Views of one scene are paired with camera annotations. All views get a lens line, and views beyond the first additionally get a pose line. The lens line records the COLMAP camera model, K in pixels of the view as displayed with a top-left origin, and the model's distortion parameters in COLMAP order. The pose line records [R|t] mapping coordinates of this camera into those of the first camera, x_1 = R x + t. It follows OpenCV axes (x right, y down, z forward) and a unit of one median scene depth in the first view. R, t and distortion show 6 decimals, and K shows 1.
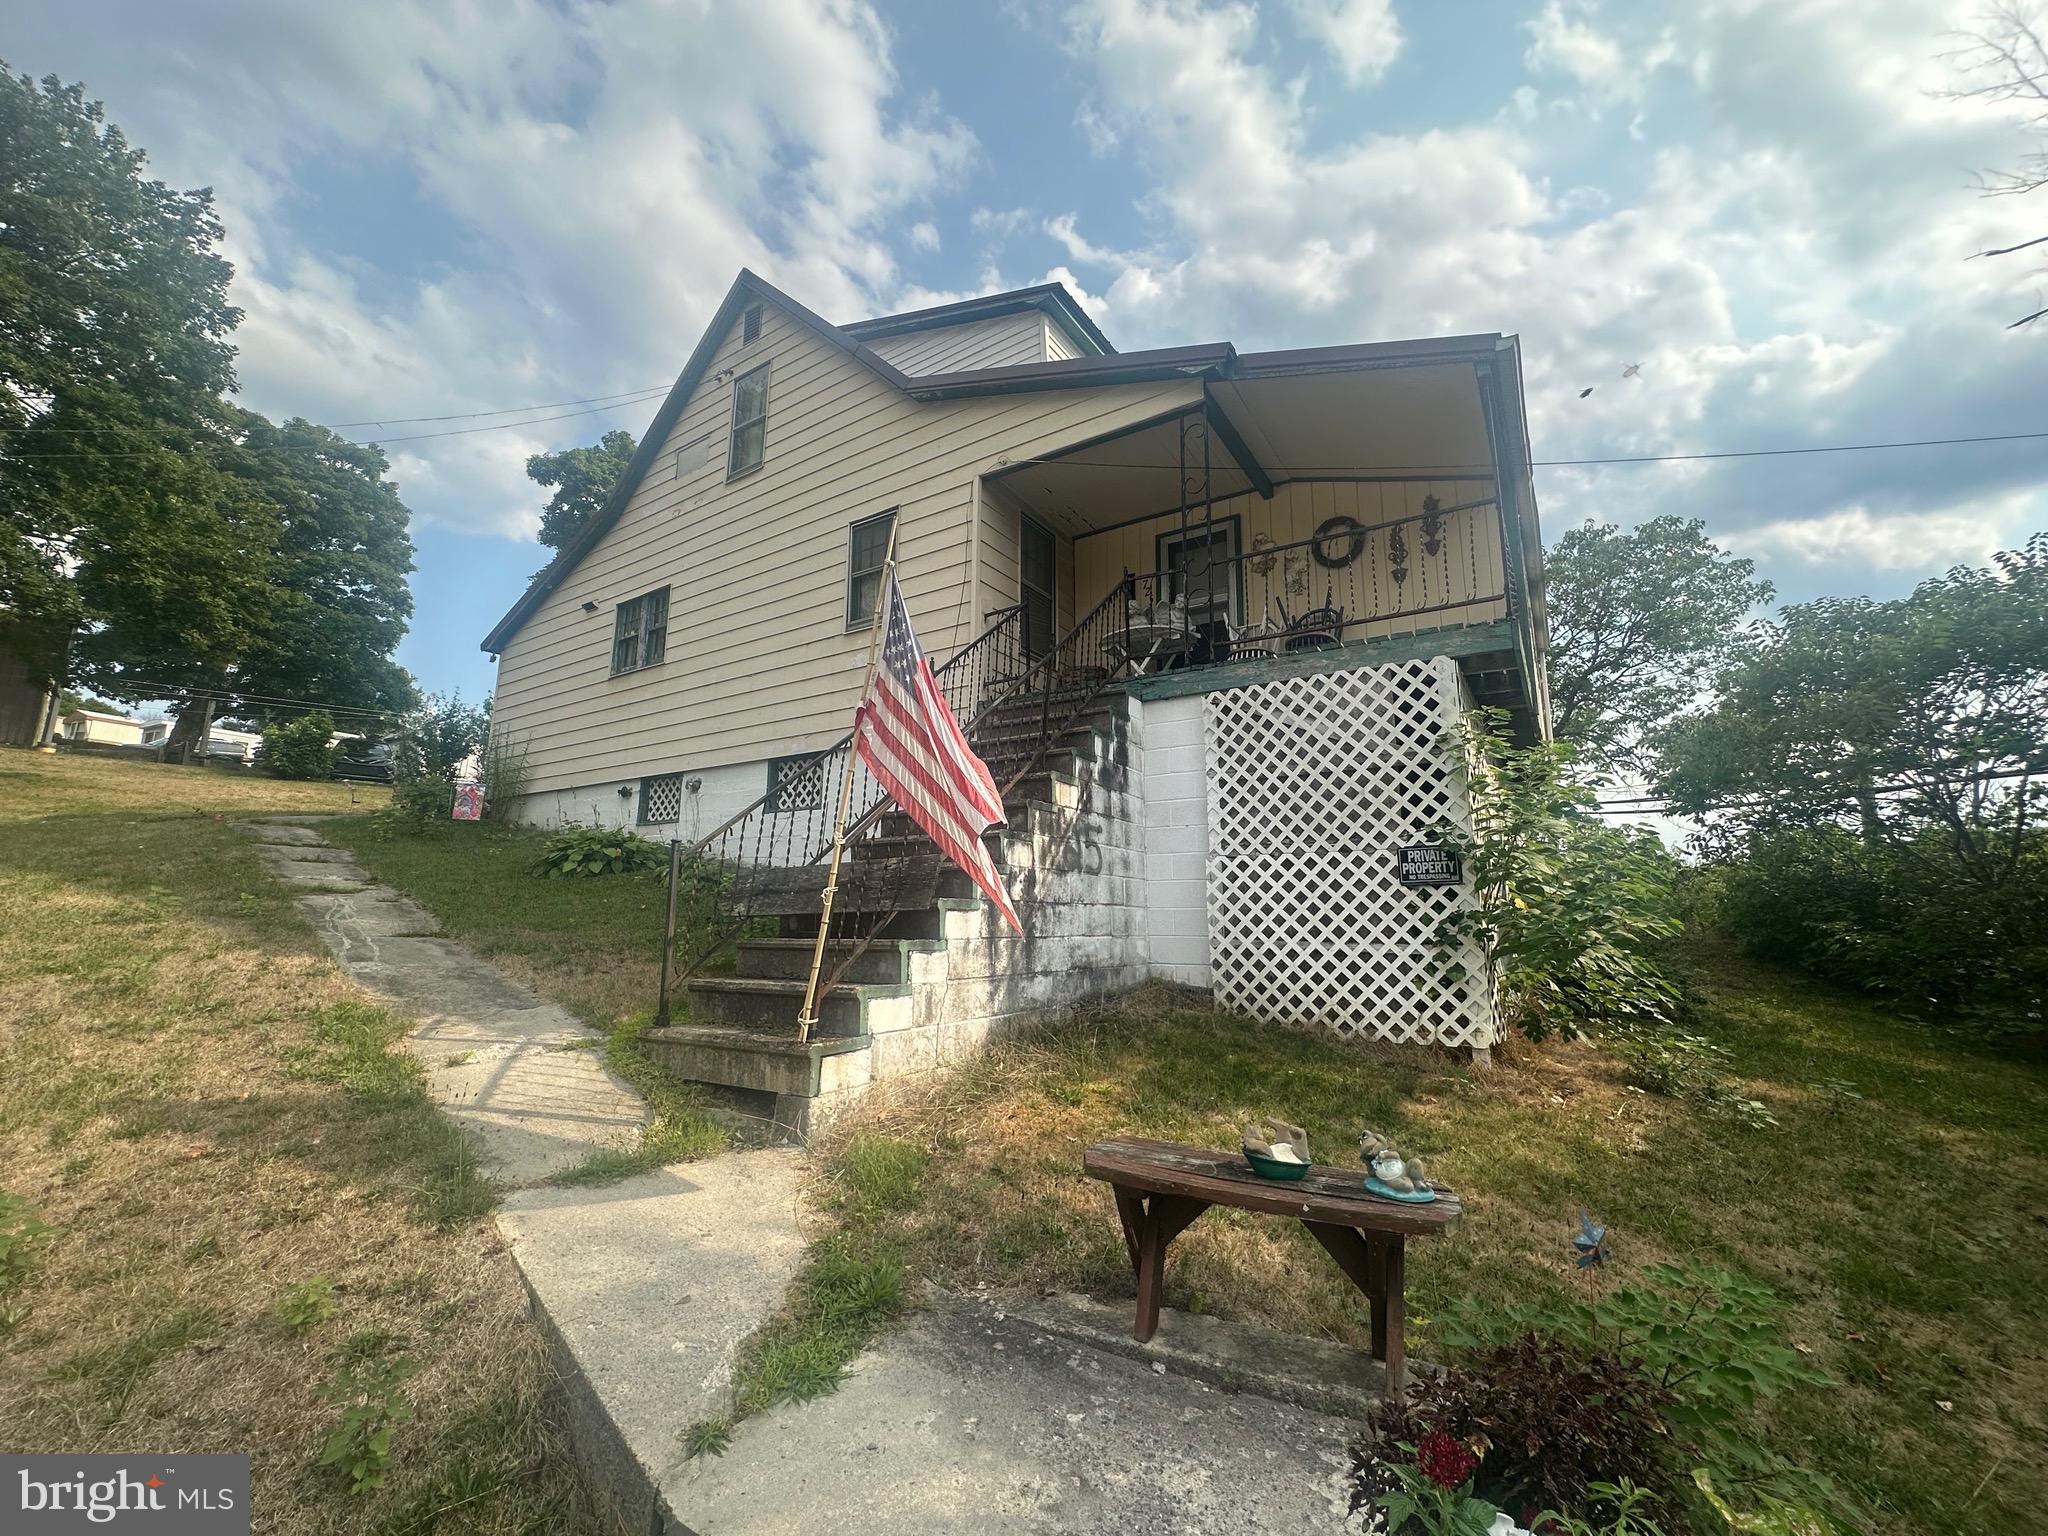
lens RADIAL K [[818.3, 0, 1024.0], [0, 818.3, 768.0], [0, 0, 1]] dist [-0.007932, 0.002290]
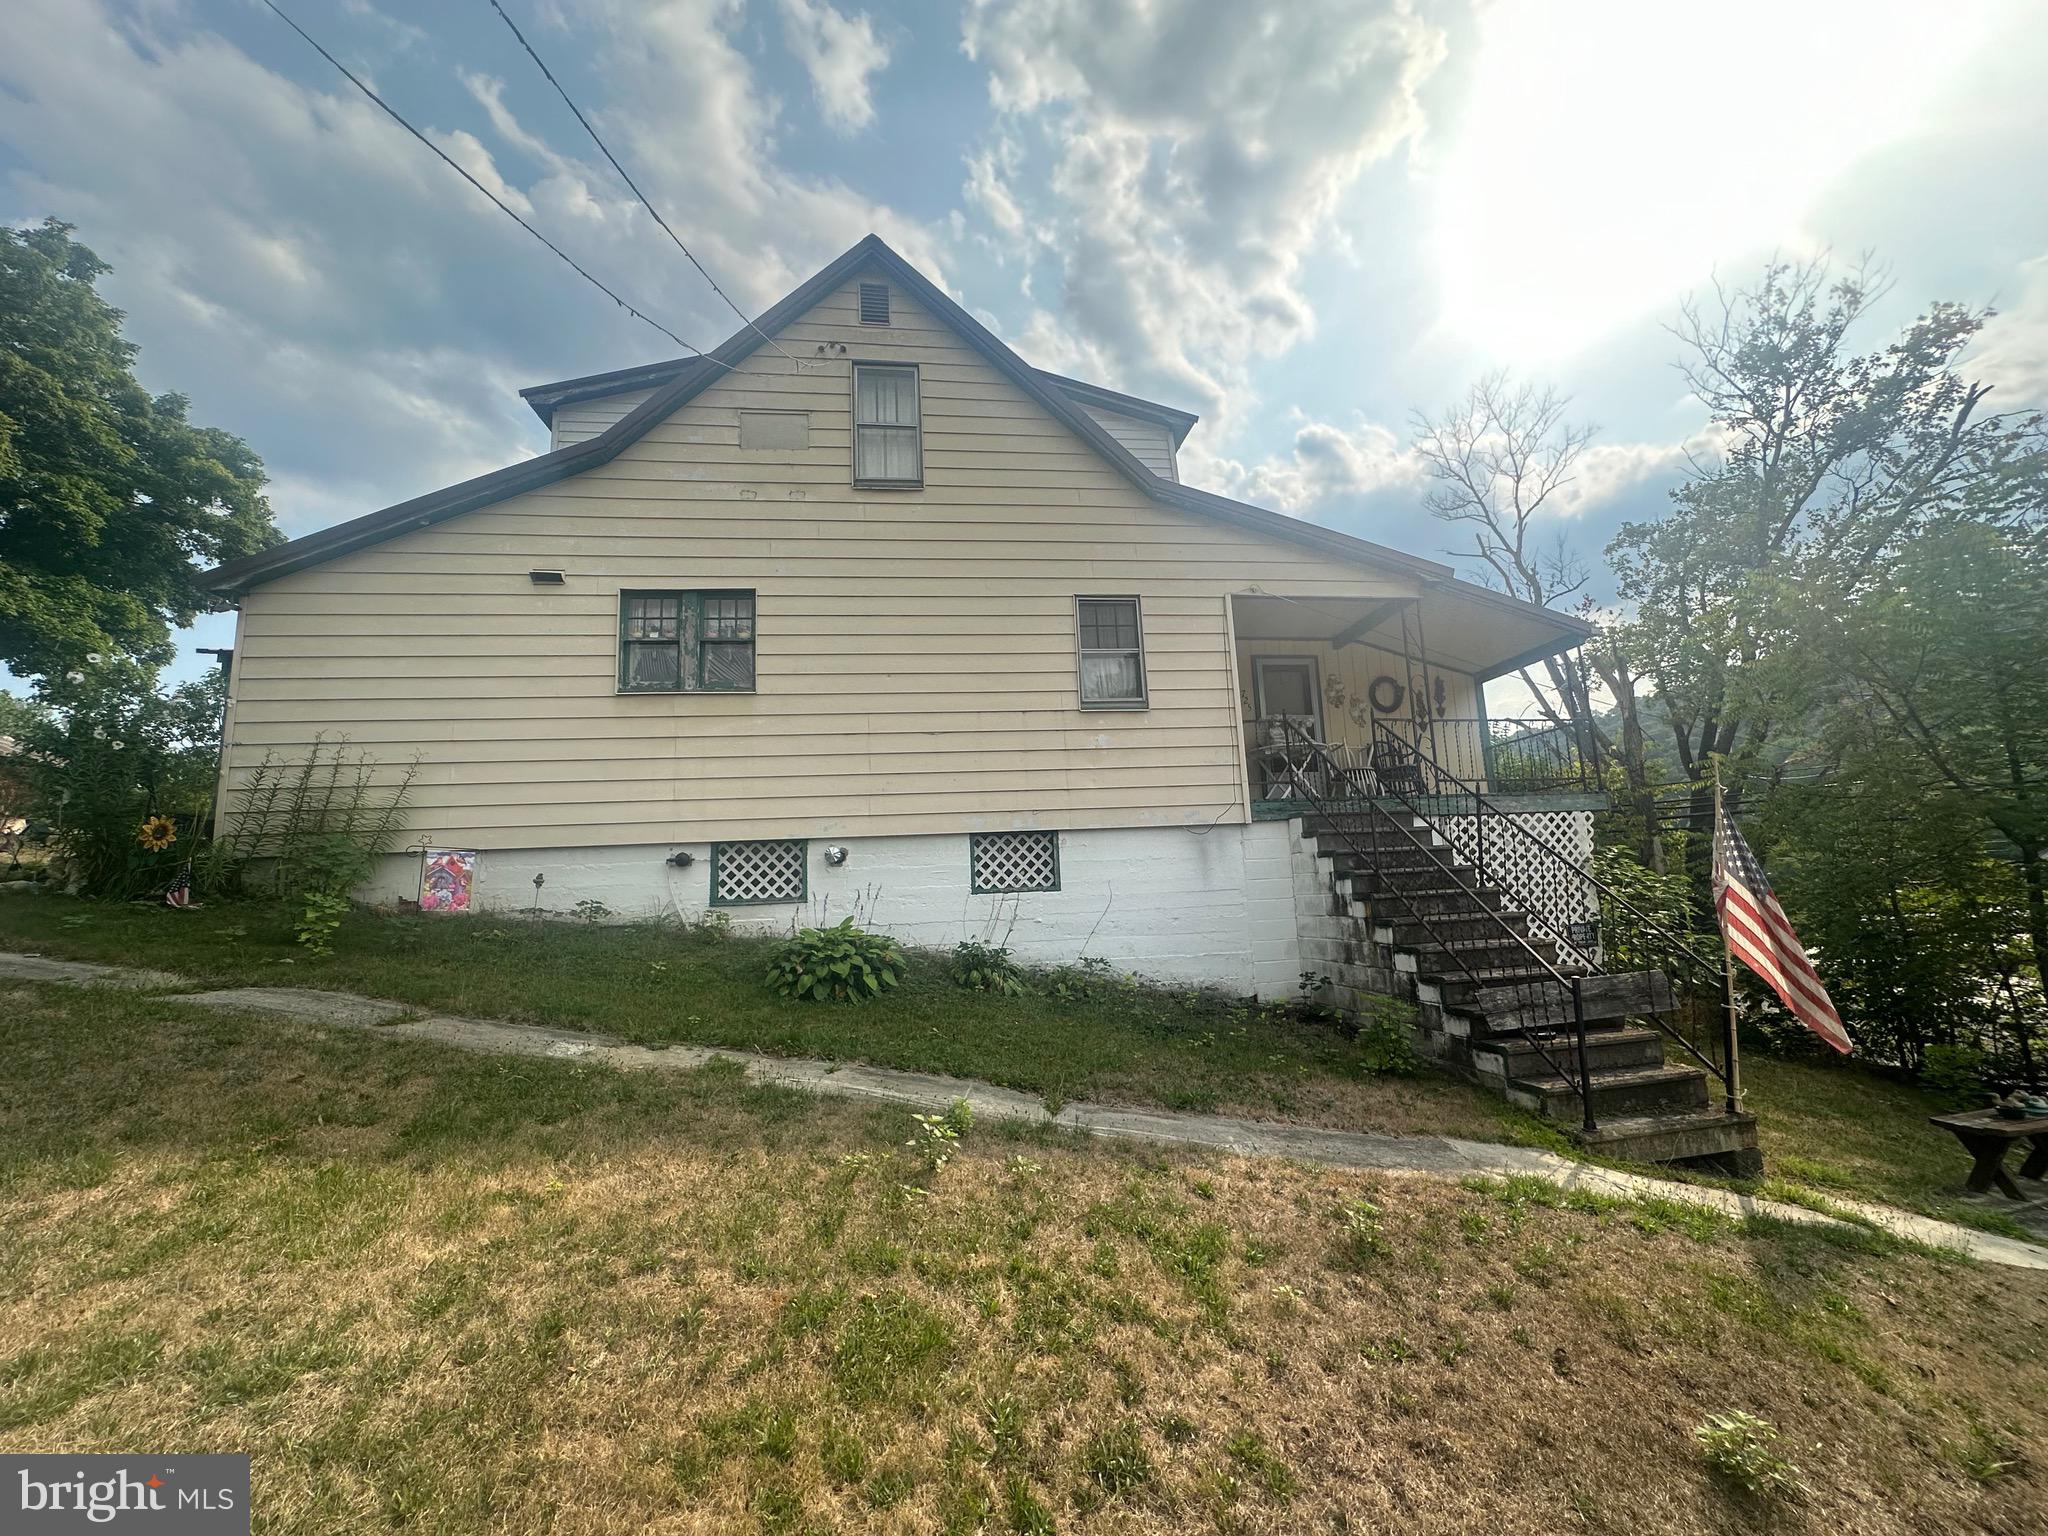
lens RADIAL K [[811.6, 0, 1018.1], [0, 811.6, 763.7], [0, 0, 1]] dist [-0.009236, 0.000656]
pose [[0.751929, 0.062073, 0.656315, -1.265640], [-0.065962, 0.997645, -0.018784, -0.107427], [-0.655936, -0.029167, 0.754253, 0.438046]]
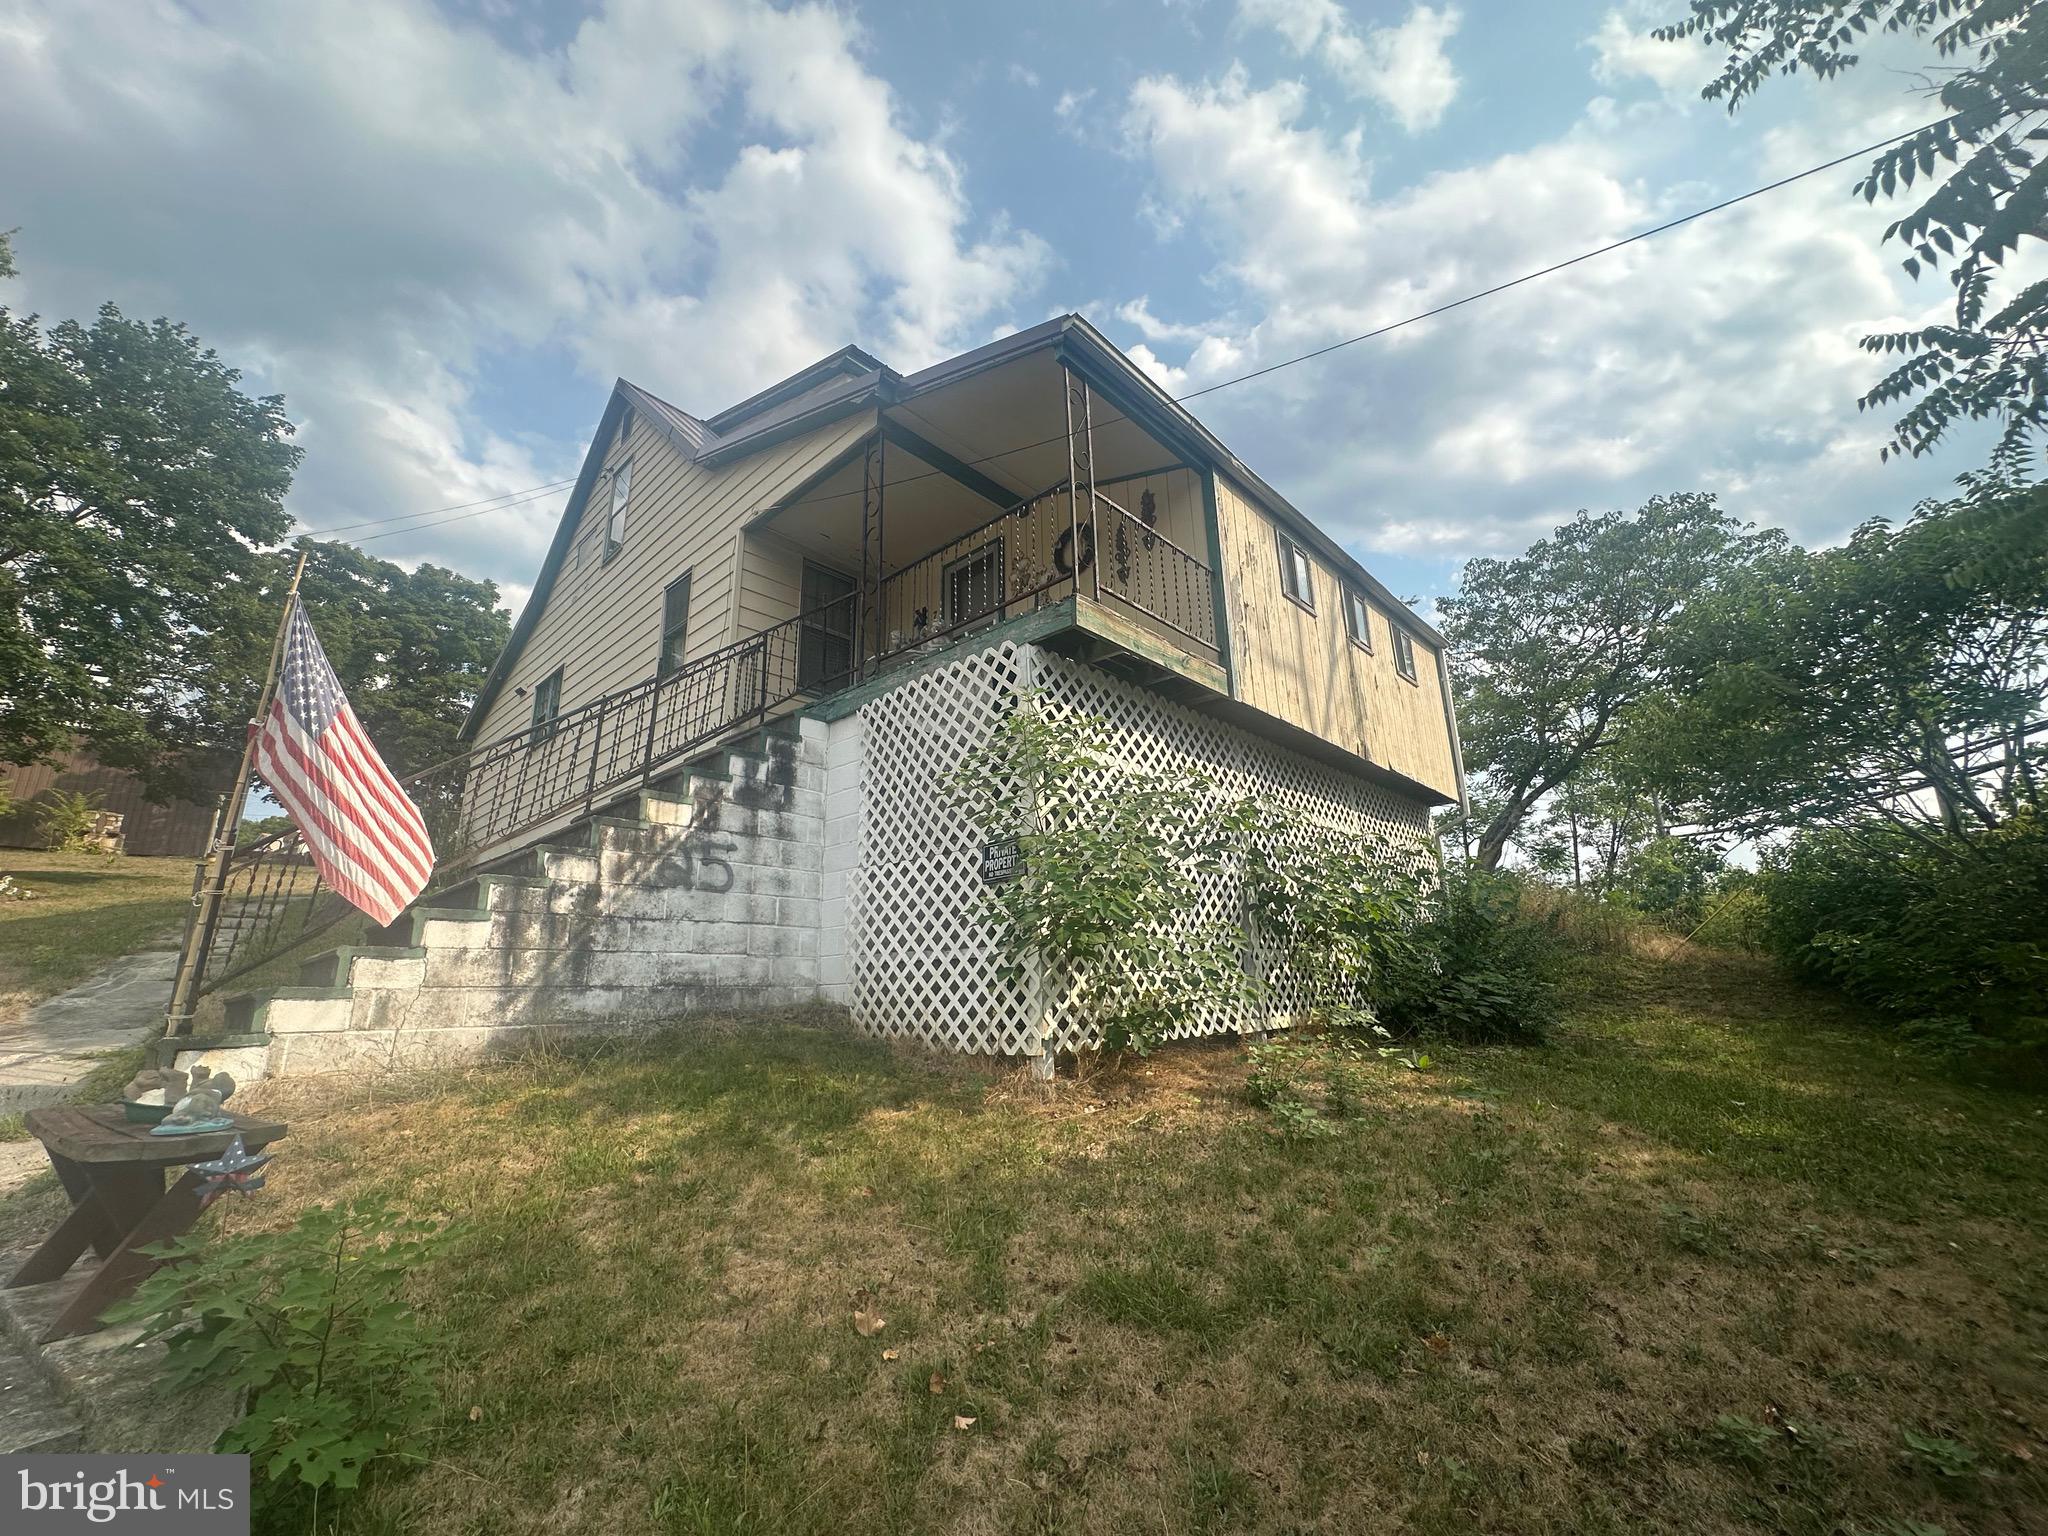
lens RADIAL K [[811.6, 0, 1018.1], [0, 811.6, 763.7], [0, 0, 1]] dist [-0.009236, 0.000656]
pose [[0.984992, -0.075714, -0.155105, 0.563864], [0.061882, 0.993821, -0.092146, 0.081114], [0.161124, 0.081165, 0.983591, 0.064215]]
